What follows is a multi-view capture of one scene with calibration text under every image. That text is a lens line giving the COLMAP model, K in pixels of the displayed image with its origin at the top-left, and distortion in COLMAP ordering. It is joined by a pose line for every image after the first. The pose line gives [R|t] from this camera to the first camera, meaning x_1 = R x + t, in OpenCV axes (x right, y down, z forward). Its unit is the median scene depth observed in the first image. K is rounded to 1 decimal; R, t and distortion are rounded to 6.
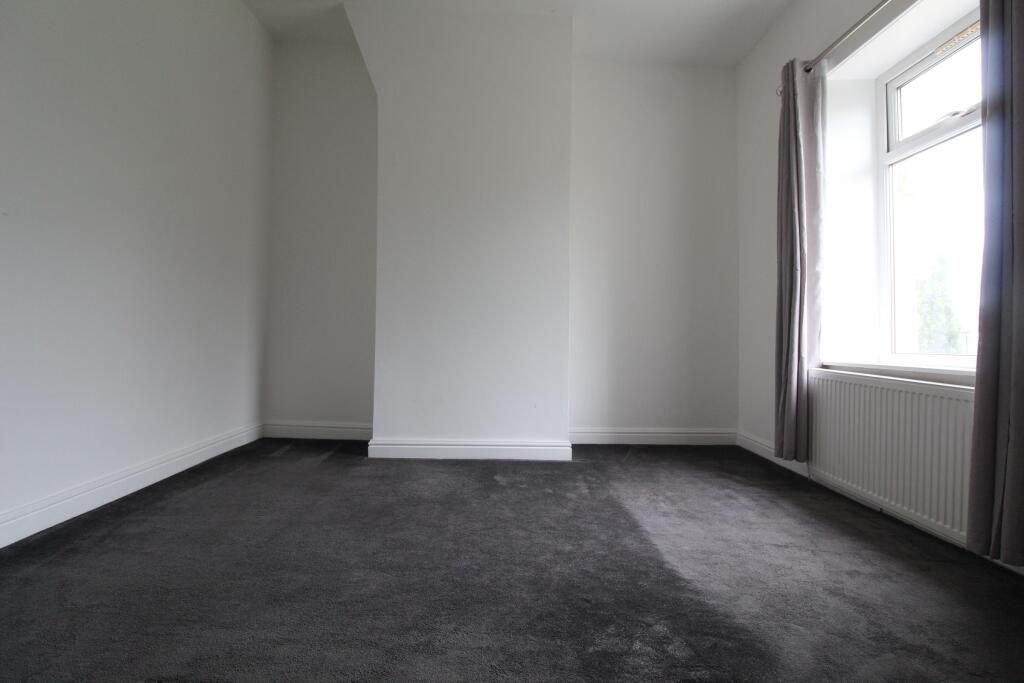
lens RADIAL K [[477.0, 0, 512.7], [0, 477.0, 326.8], [0, 0, 1]] dist [0.001036, -0.013715]
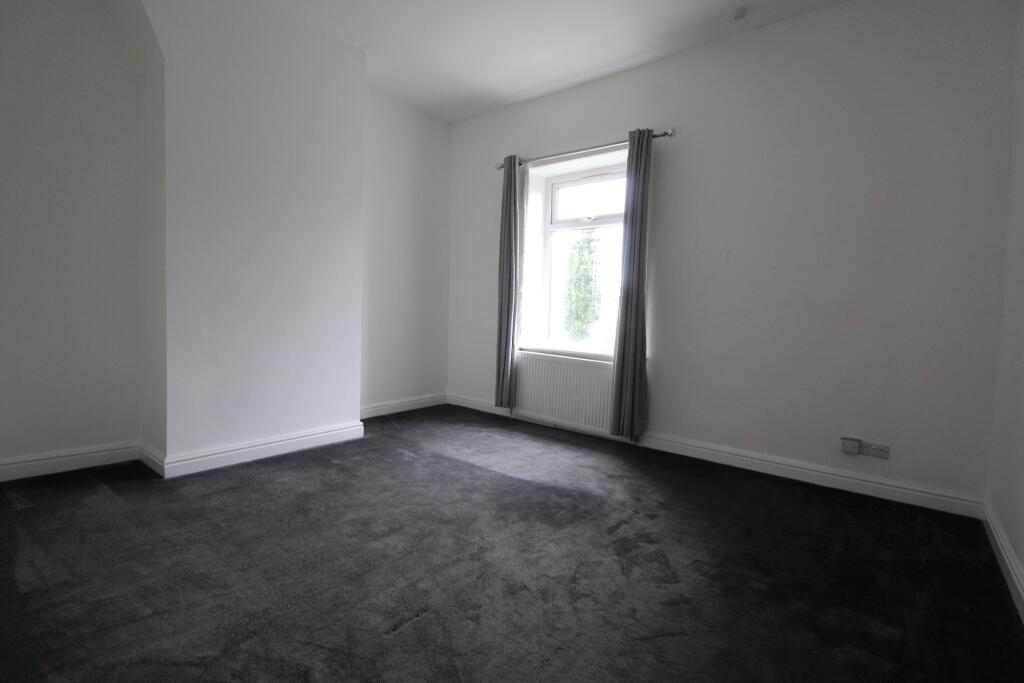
lens RADIAL K [[477.0, 0, 512.7], [0, 477.0, 326.8], [0, 0, 1]] dist [0.001036, -0.013715]
pose [[0.655126, -0.029203, 0.754955, -0.659677], [-0.034699, 0.997035, 0.068678, -0.114594], [-0.754722, -0.071189, 0.652171, -0.064351]]
